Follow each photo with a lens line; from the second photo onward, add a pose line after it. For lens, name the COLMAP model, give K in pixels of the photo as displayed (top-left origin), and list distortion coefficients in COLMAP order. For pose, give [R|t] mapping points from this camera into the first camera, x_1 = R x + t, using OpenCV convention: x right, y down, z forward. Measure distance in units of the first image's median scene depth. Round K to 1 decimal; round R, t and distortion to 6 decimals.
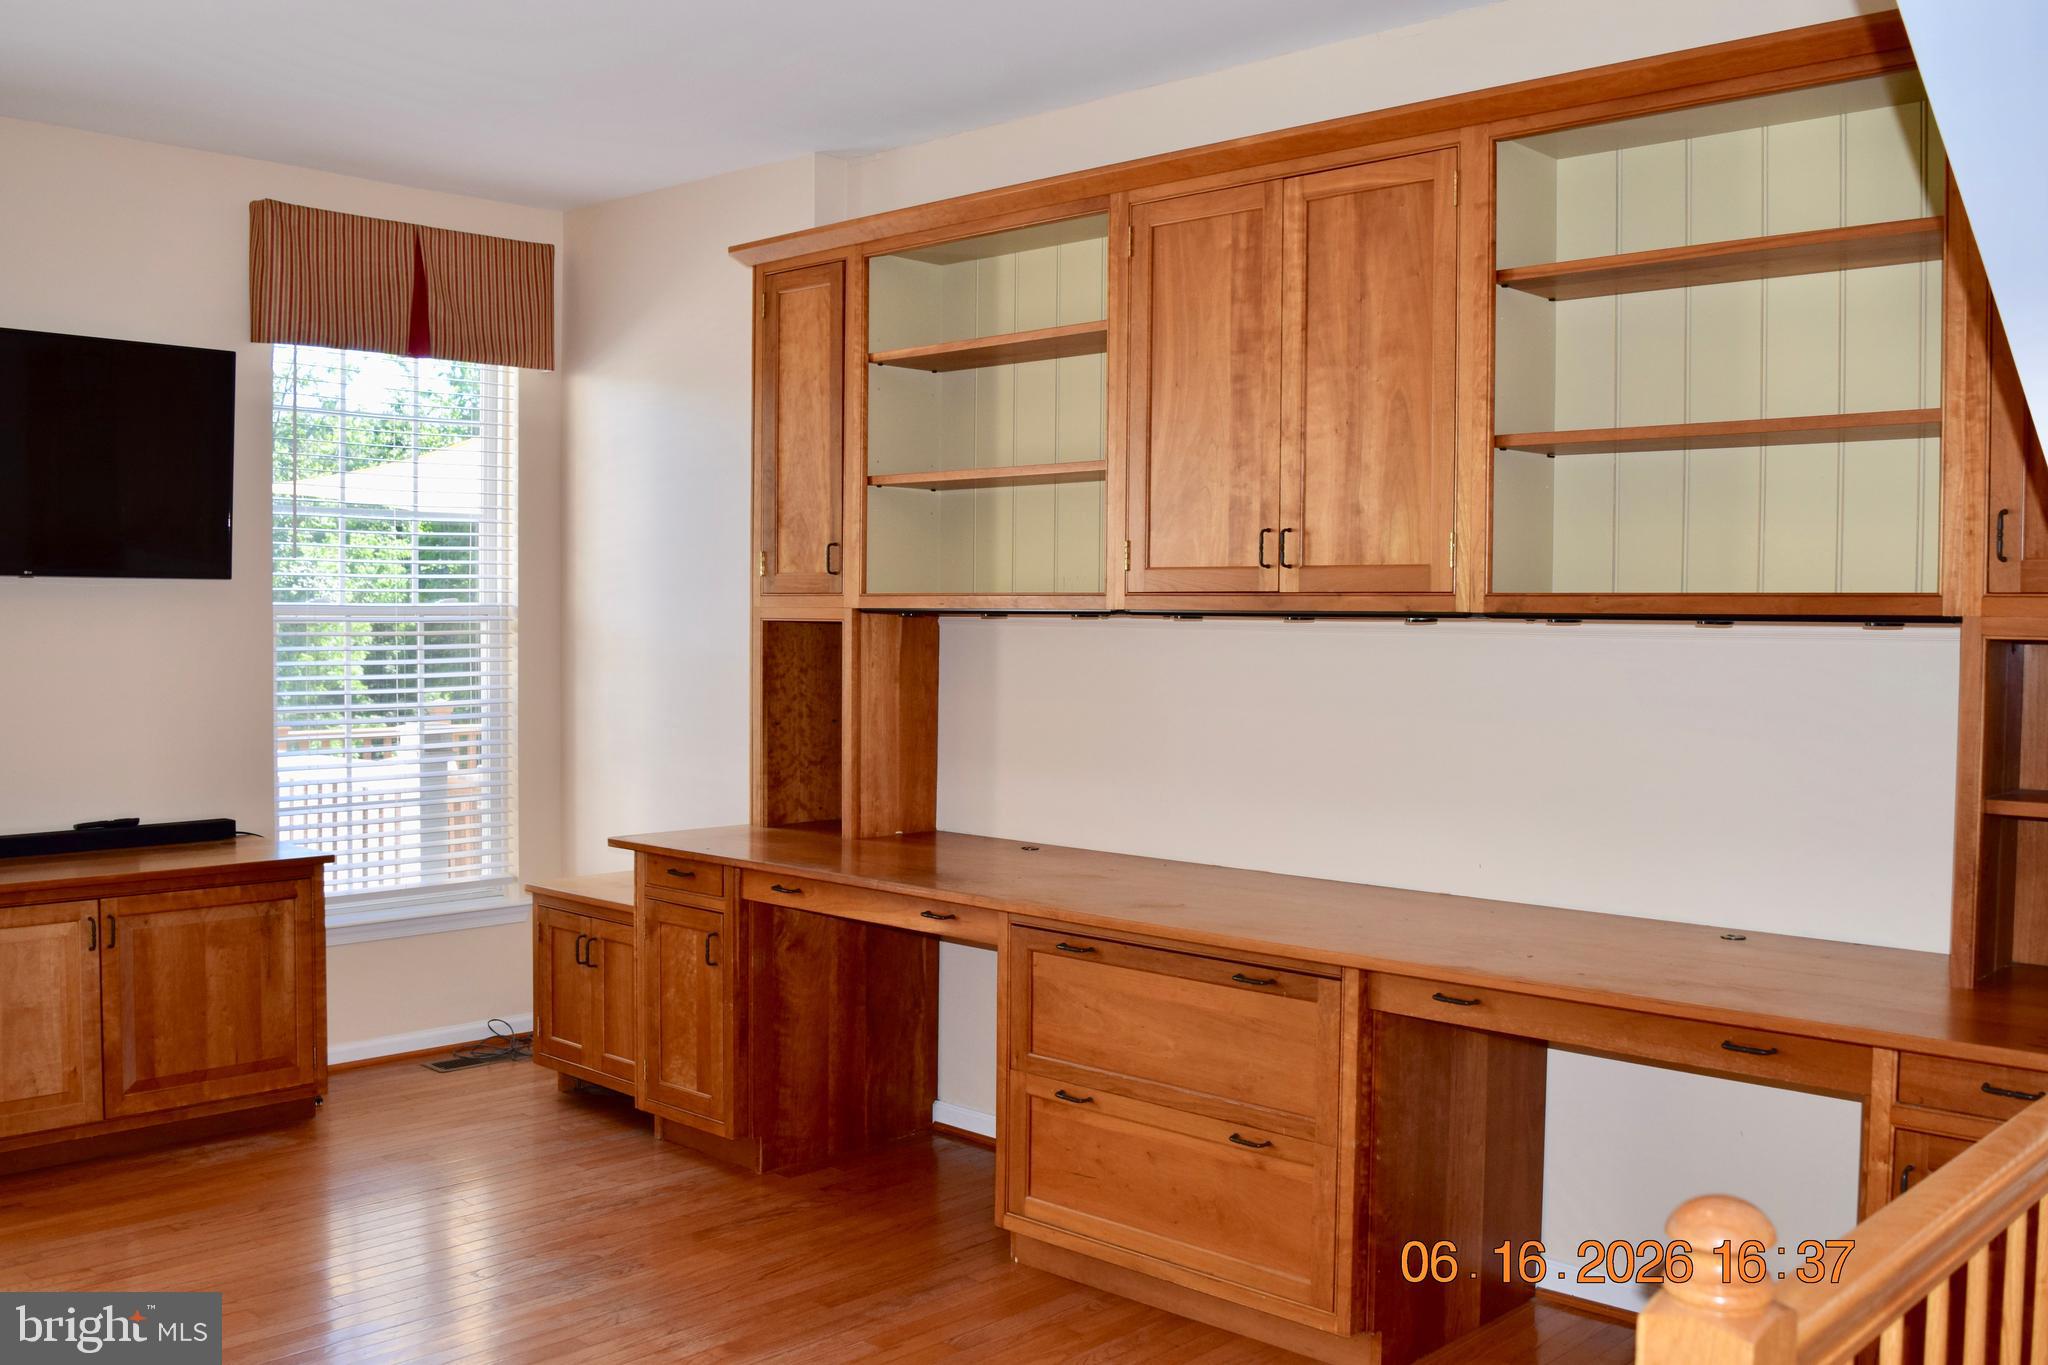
lens RADIAL K [[1857.5, 0, 1022.4], [0, 1857.5, 678.8], [0, 0, 1]] dist [-0.074419, 0.000000]
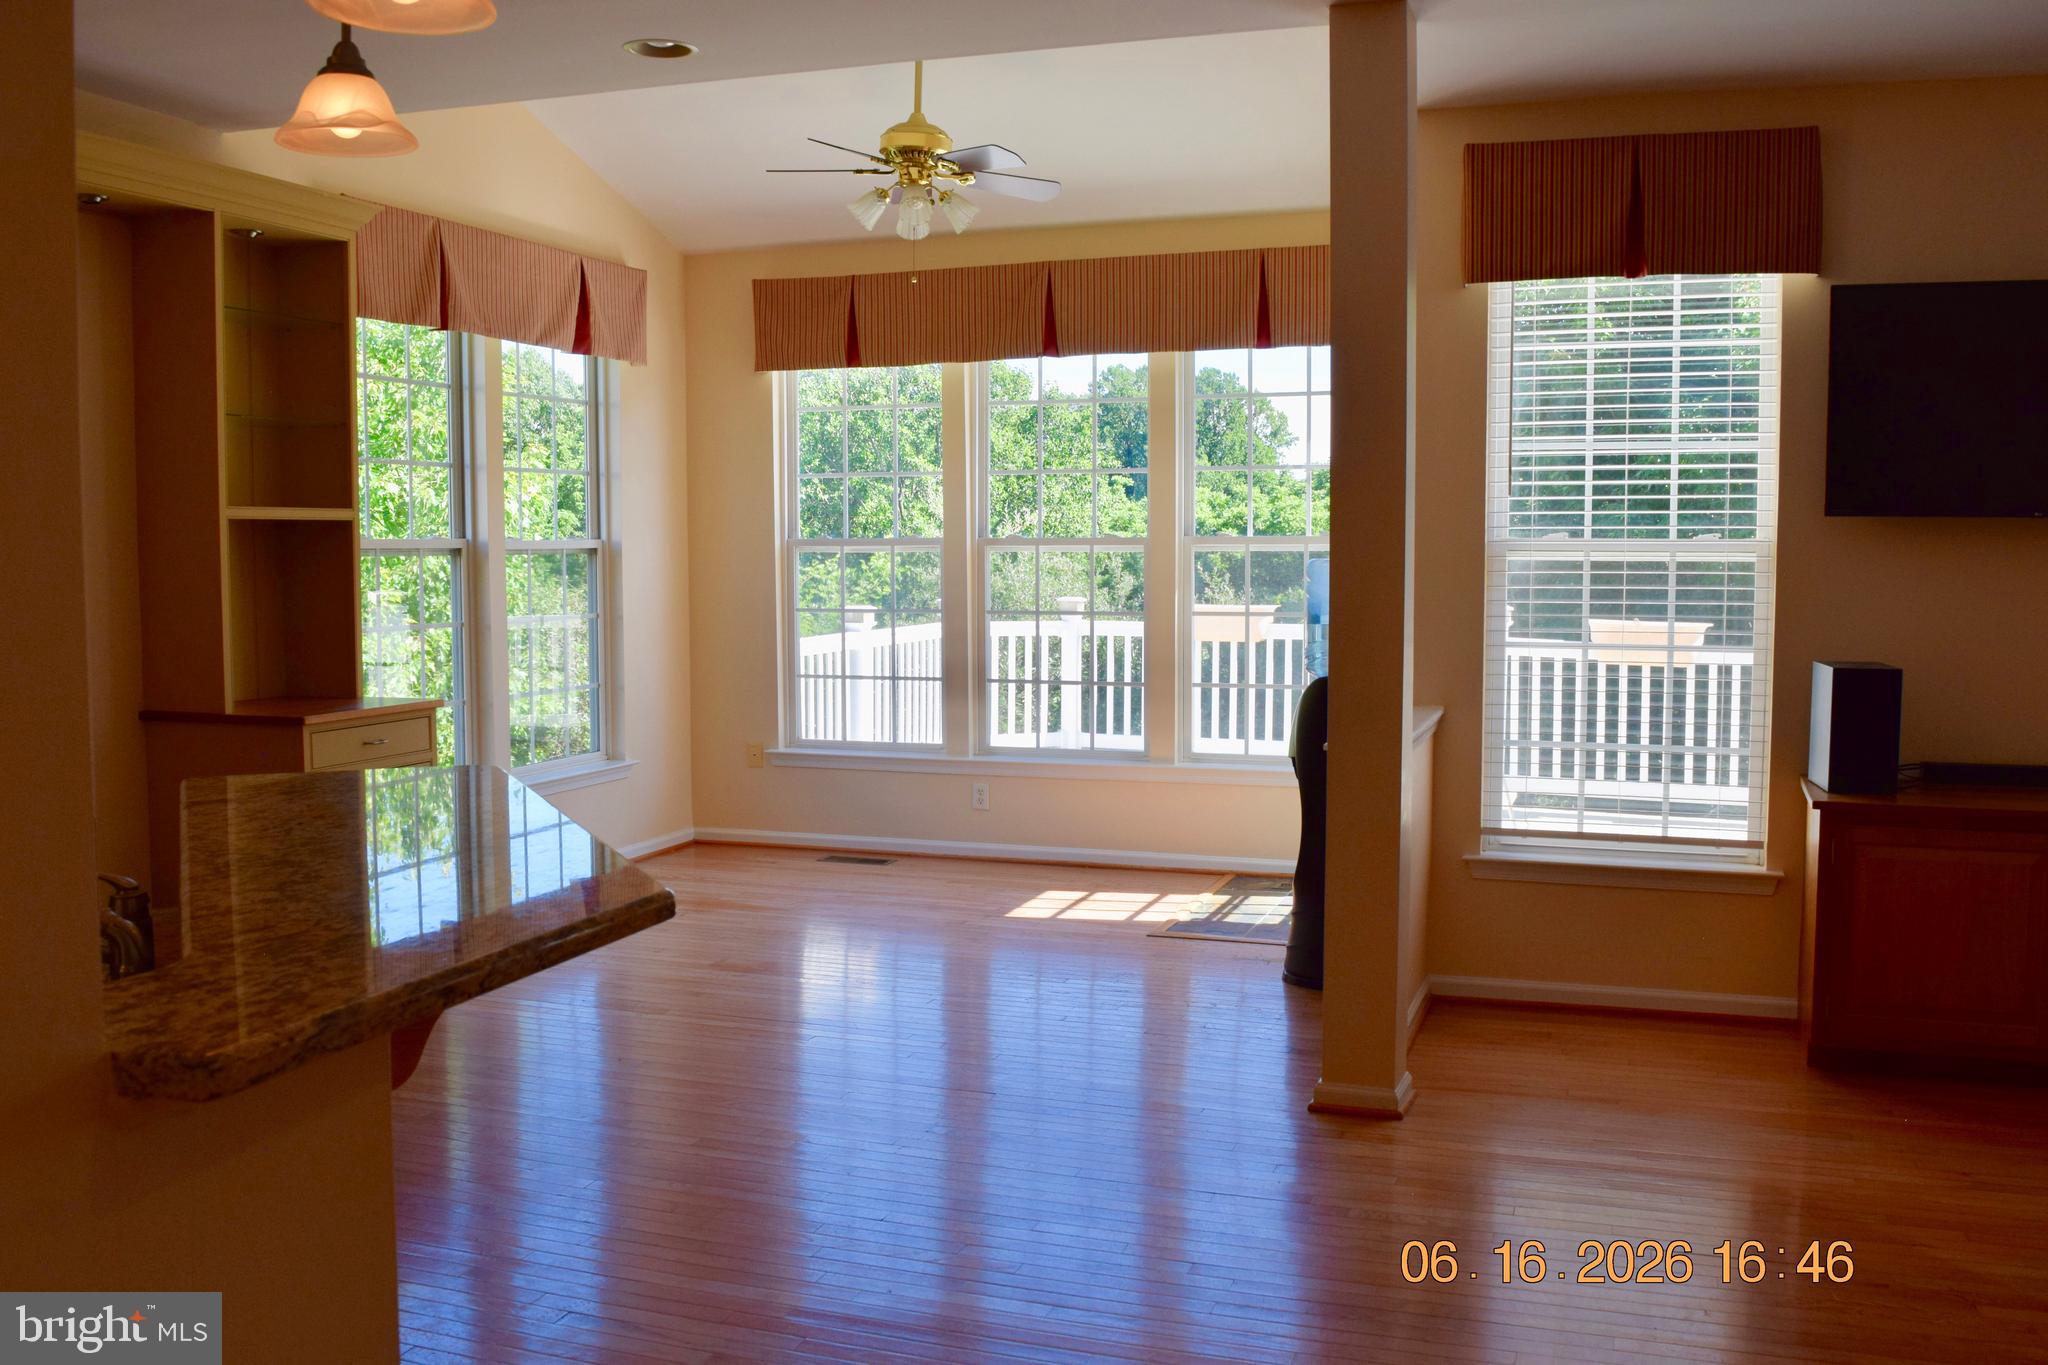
lens RADIAL K [[1857.5, 0, 1029.4], [0, 1857.5, 679.2], [0, 0, 1]] dist [-0.074419, 0.000000]
pose [[0.410165, 0.061574, -0.909931, 0.174037], [-0.029437, 0.998092, 0.054270, -0.004031], [0.911536, 0.004526, 0.411195, 0.050319]]
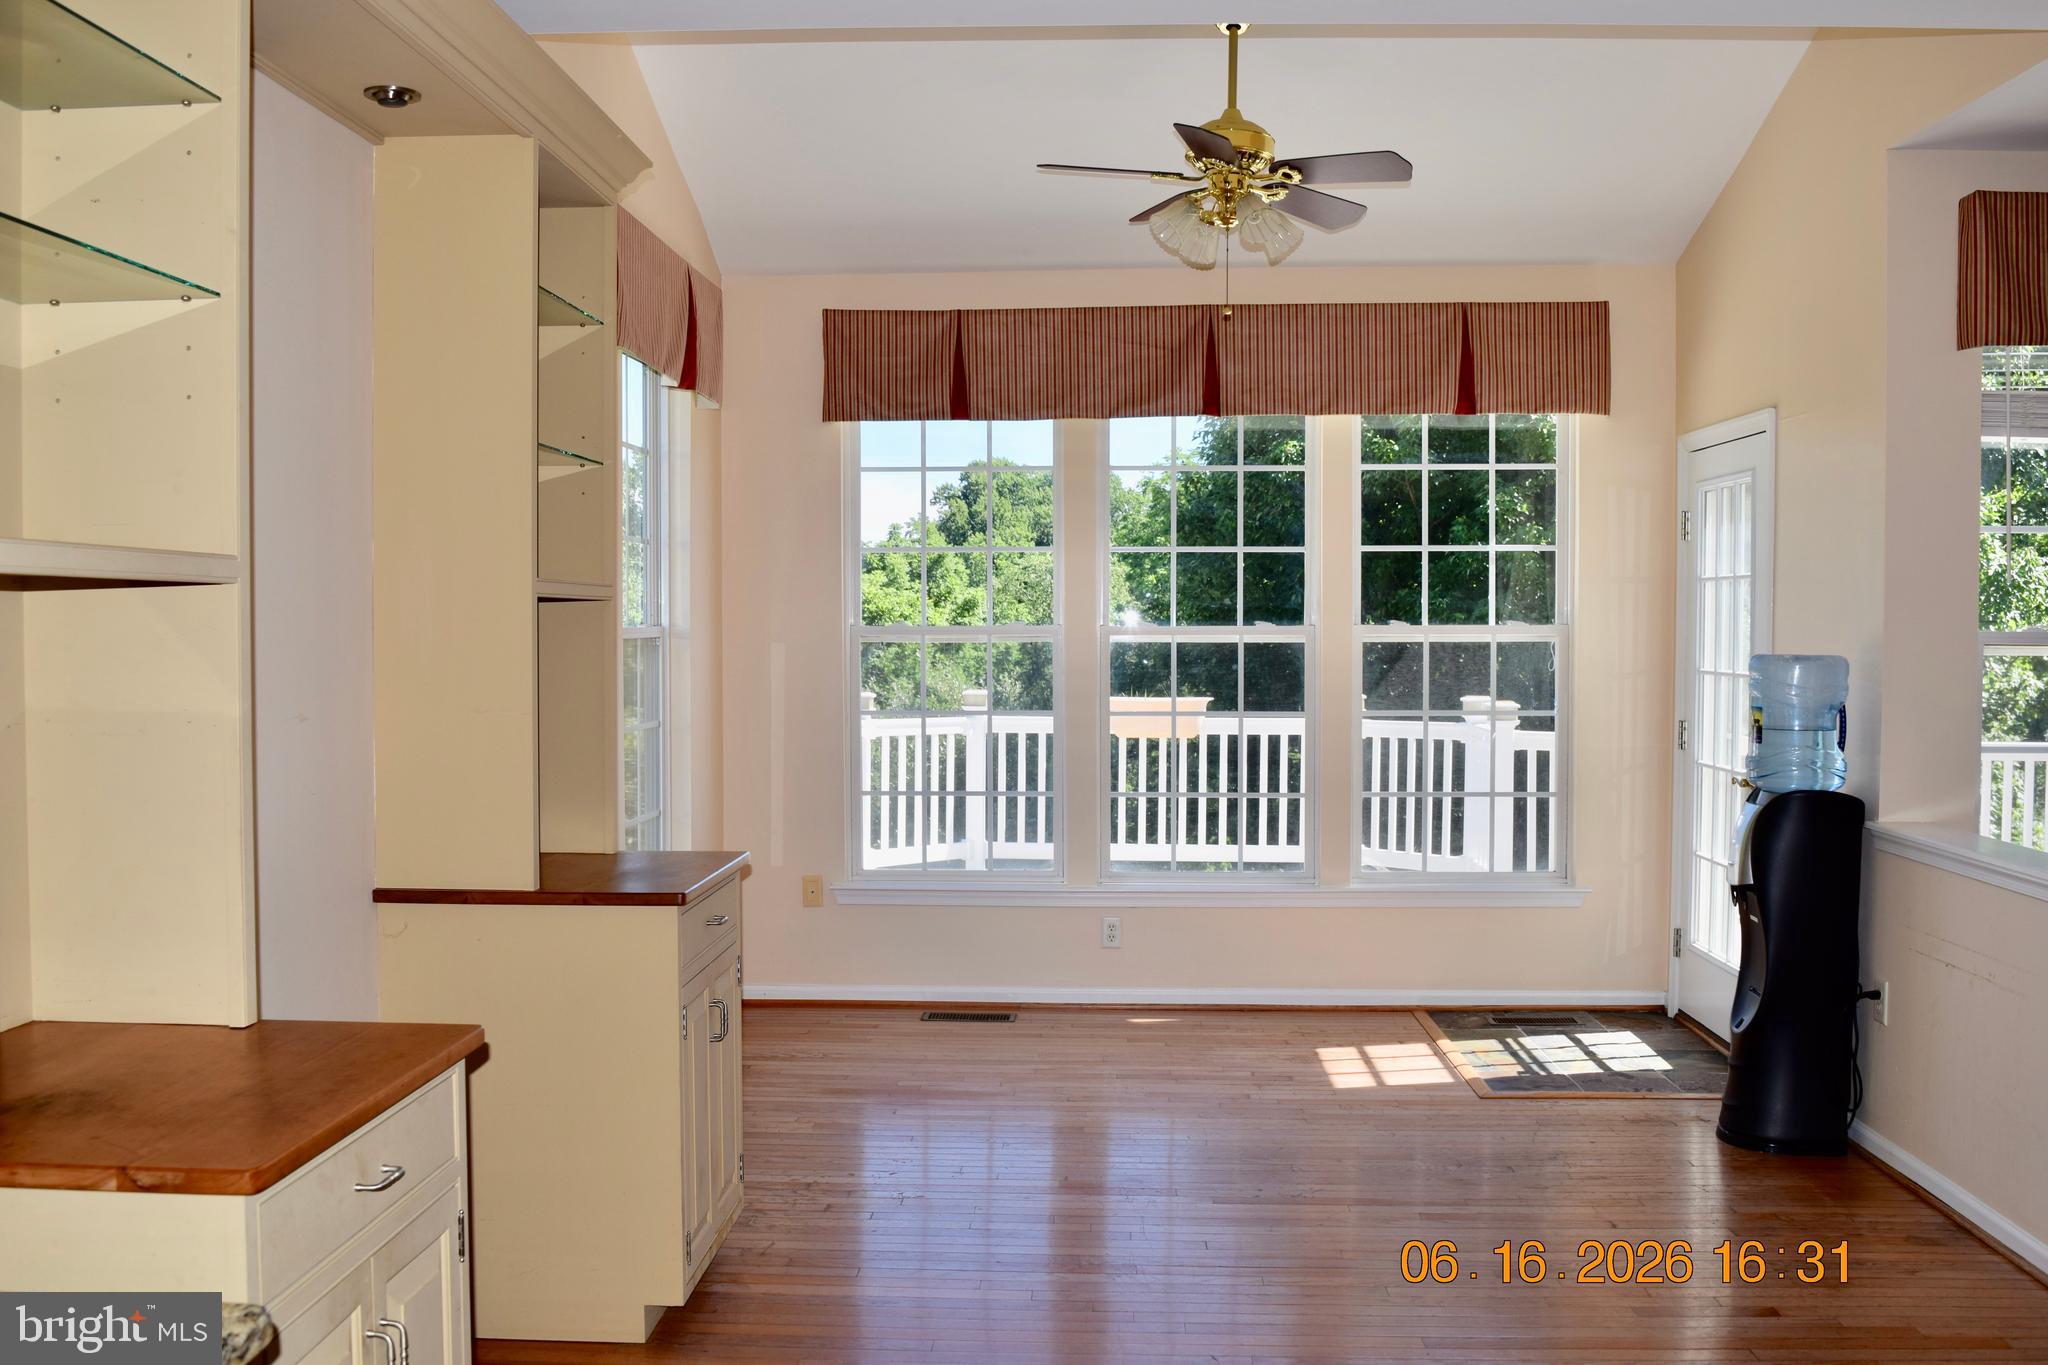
lens RADIAL K [[1857.5, 0, 1012.5], [0, 1857.5, 677.9], [0, 0, 1]] dist [-0.074419, 0.000000]
pose [[0.656018, 0.017012, -0.754554, -0.388754], [-0.024645, 0.999696, 0.001112, 0.001041], [0.754343, 0.017866, 0.656237, -0.307966]]
